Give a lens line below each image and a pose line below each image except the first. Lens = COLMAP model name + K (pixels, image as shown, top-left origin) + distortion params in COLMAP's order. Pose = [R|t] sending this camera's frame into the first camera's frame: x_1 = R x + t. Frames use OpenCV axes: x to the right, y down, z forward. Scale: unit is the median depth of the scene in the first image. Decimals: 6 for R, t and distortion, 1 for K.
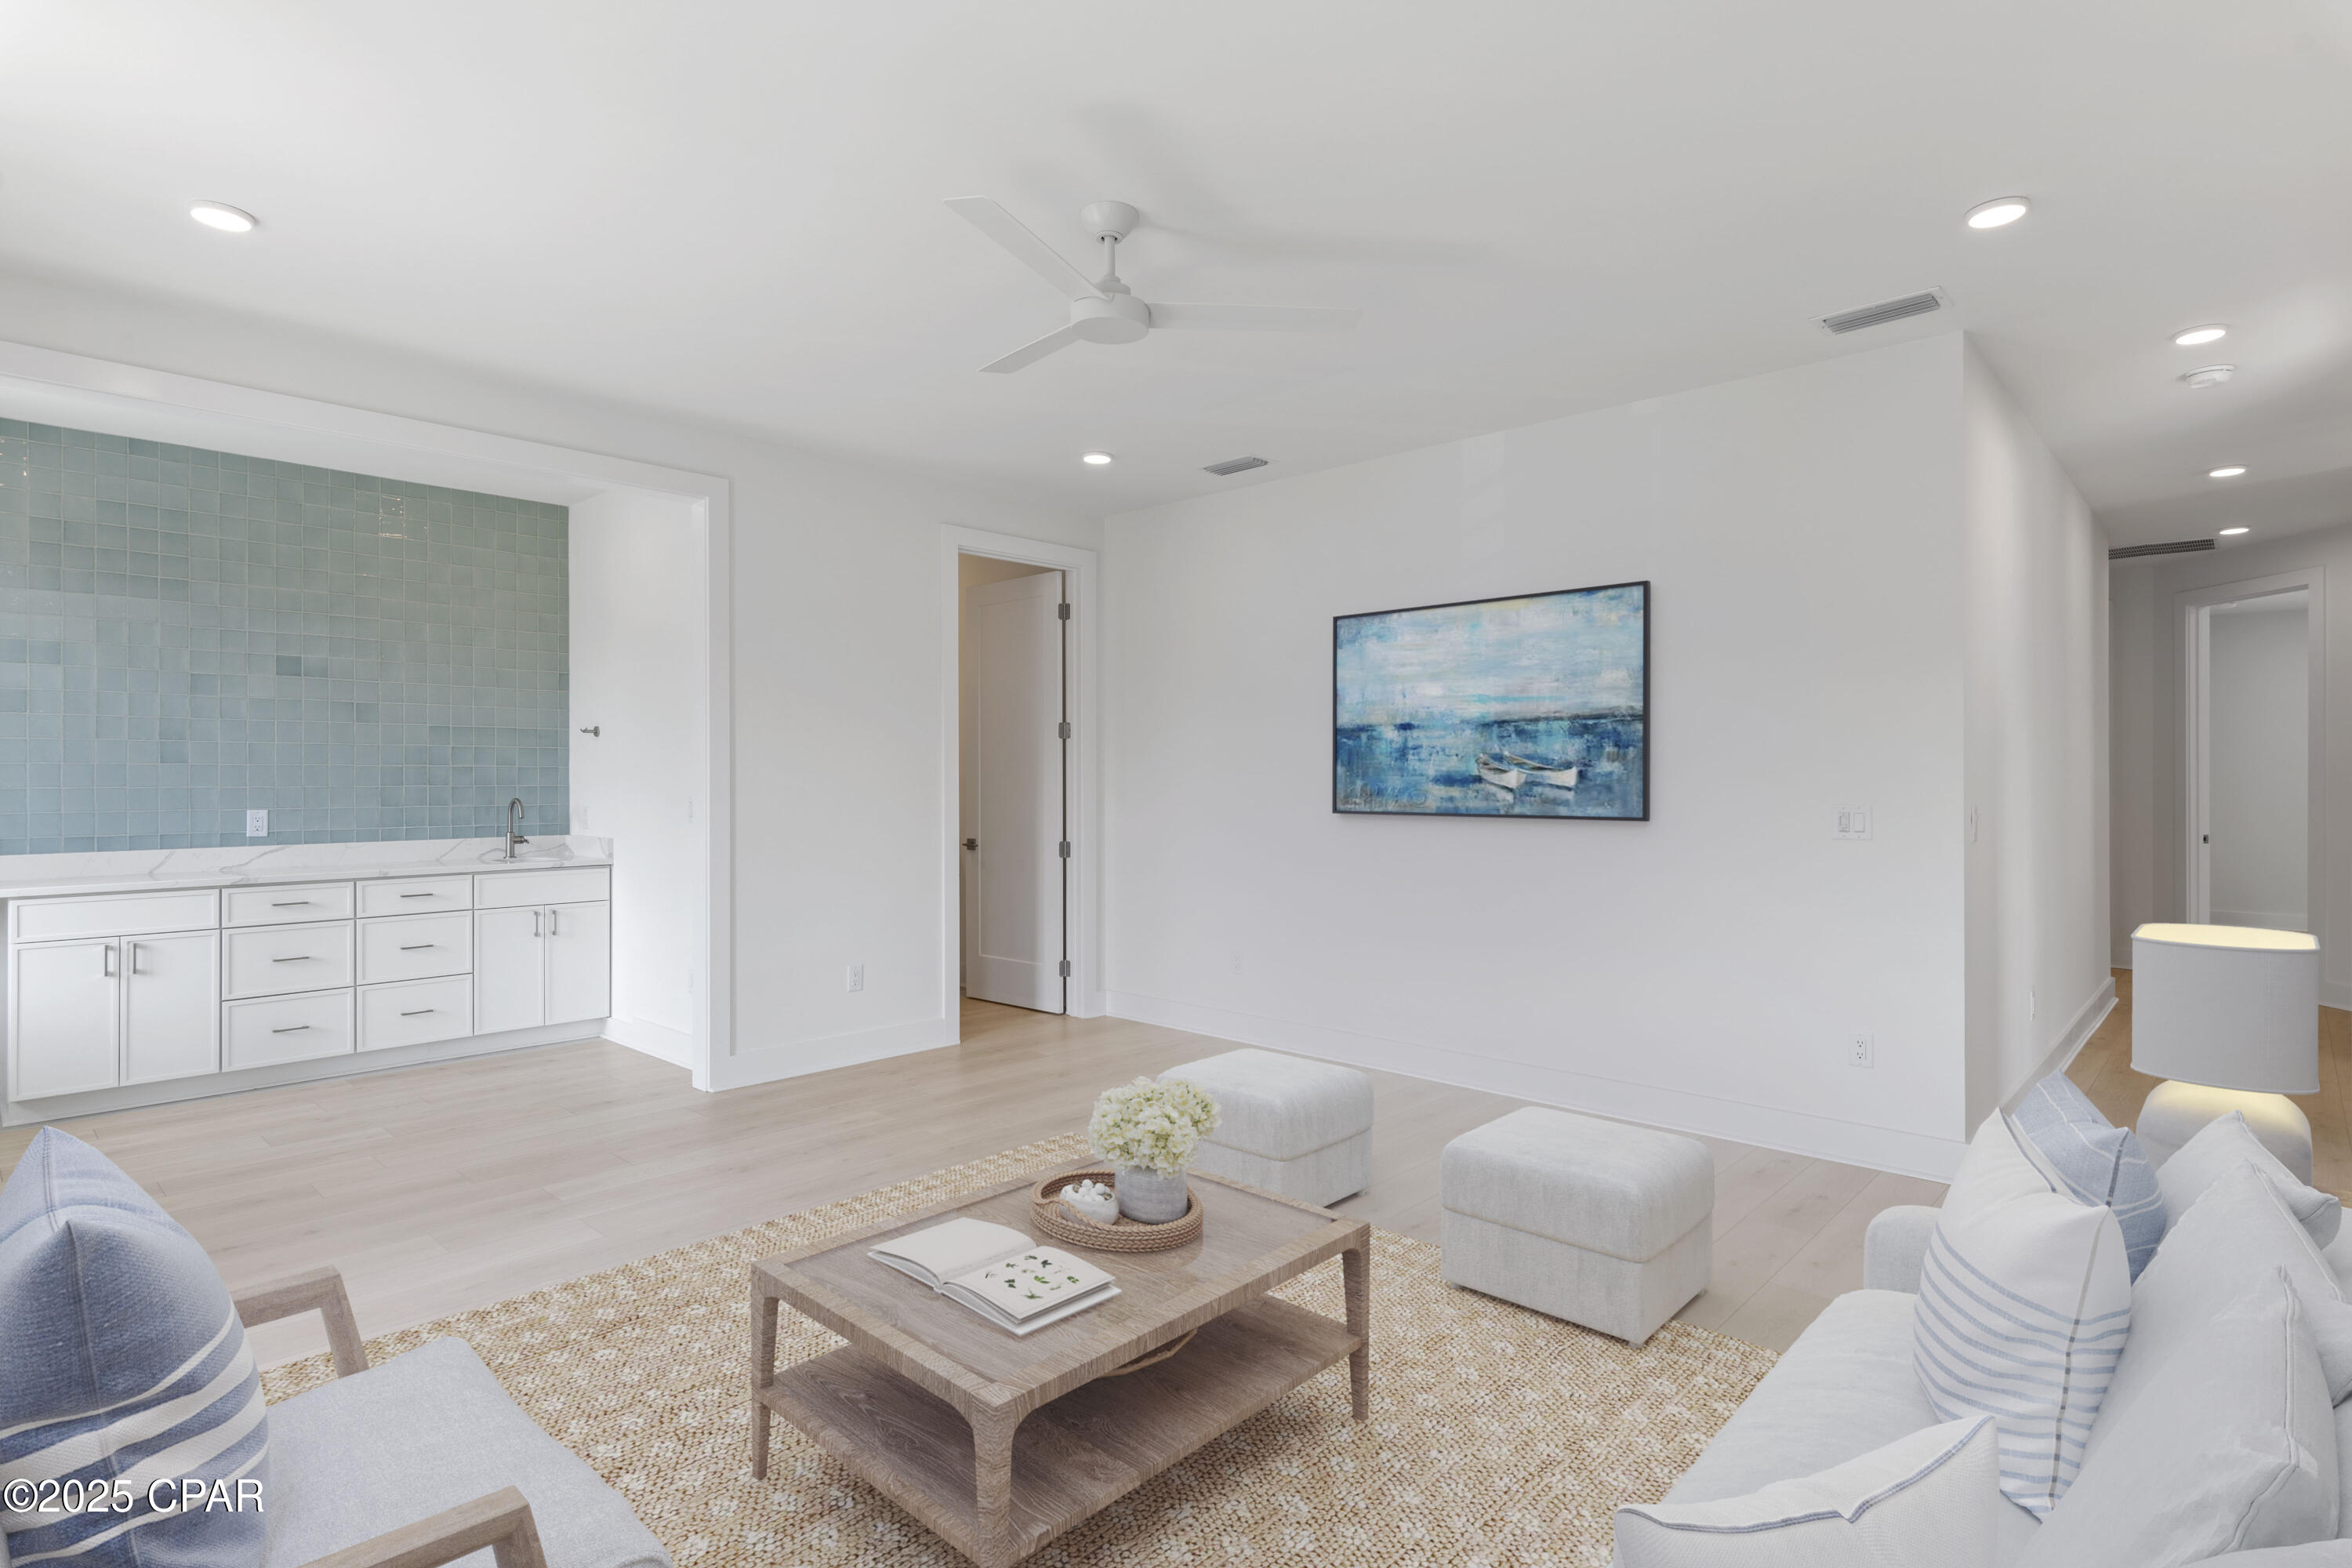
lens RADIAL K [[1153.7, 0, 1190.6], [0, 1153.7, 786.5], [0, 0, 1]] dist [0.018220, 0.000717]
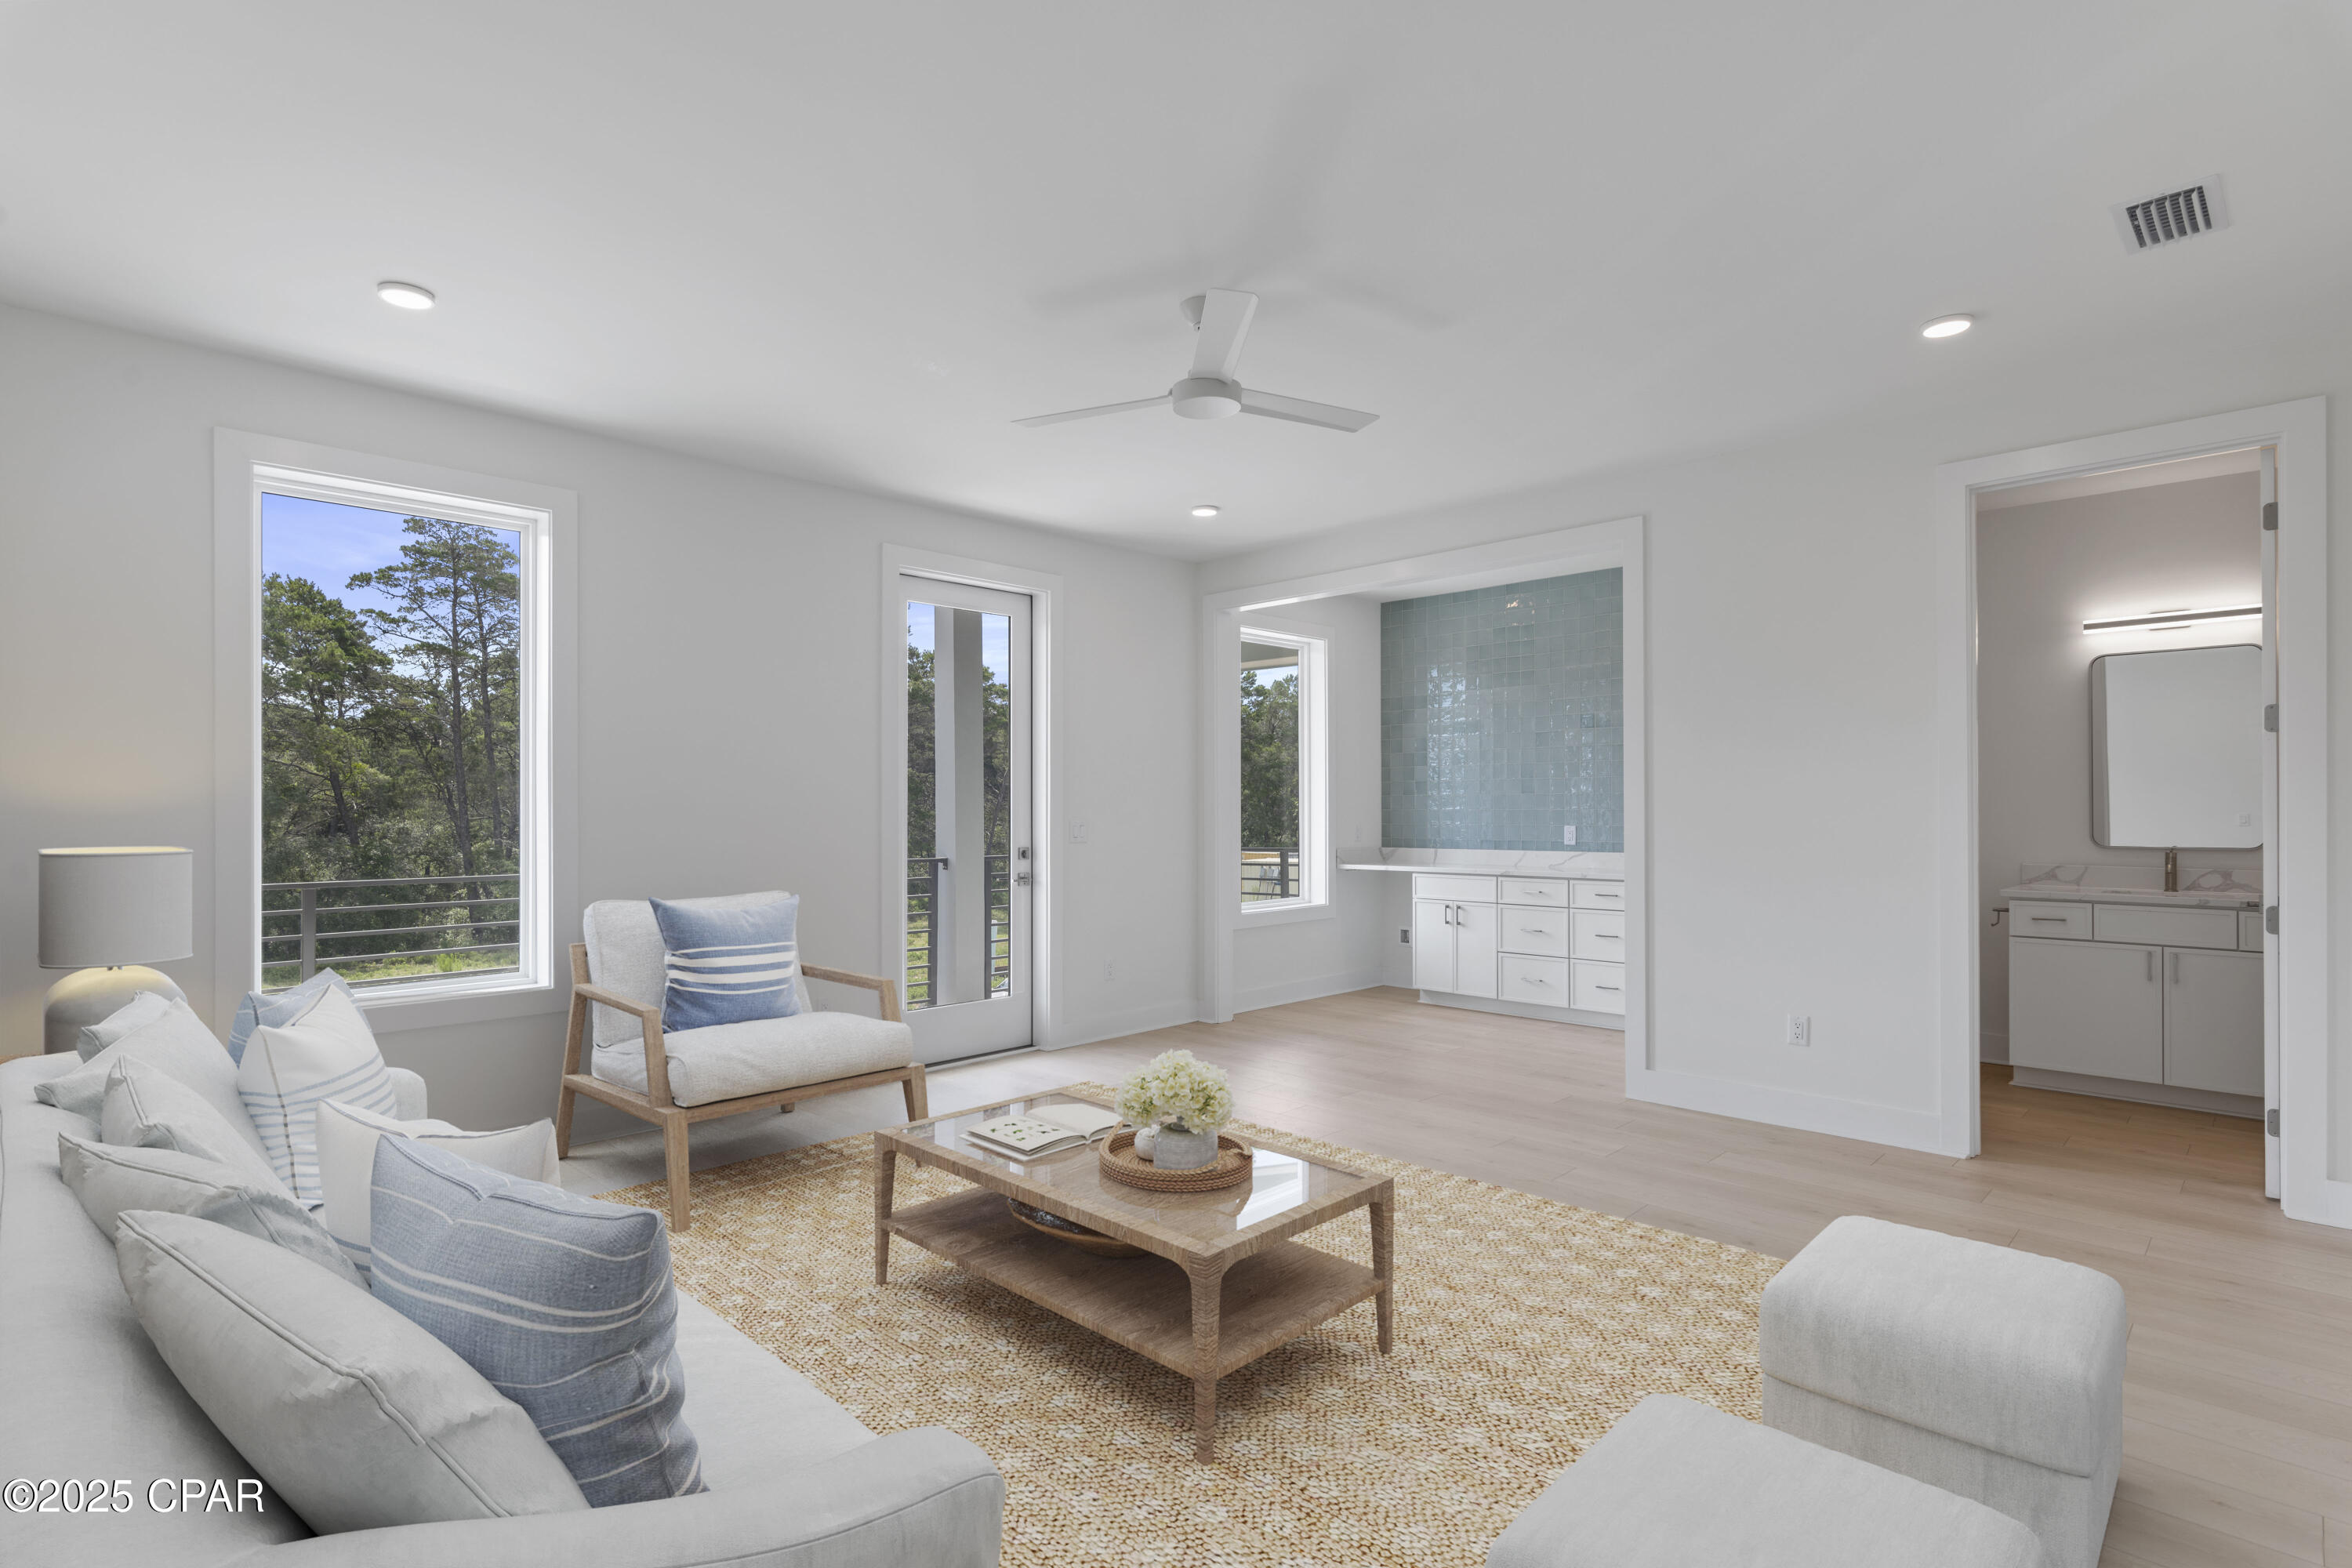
lens RADIAL K [[1153.7, 0, 1178.8], [0, 1153.7, 797.6], [0, 0, 1]] dist [0.018220, 0.000717]
pose [[-0.007421, -0.011496, -0.999906, 0.646529], [-0.004940, 0.999922, -0.011460, 0.004825], [0.999960, 0.004855, -0.007477, 0.590513]]
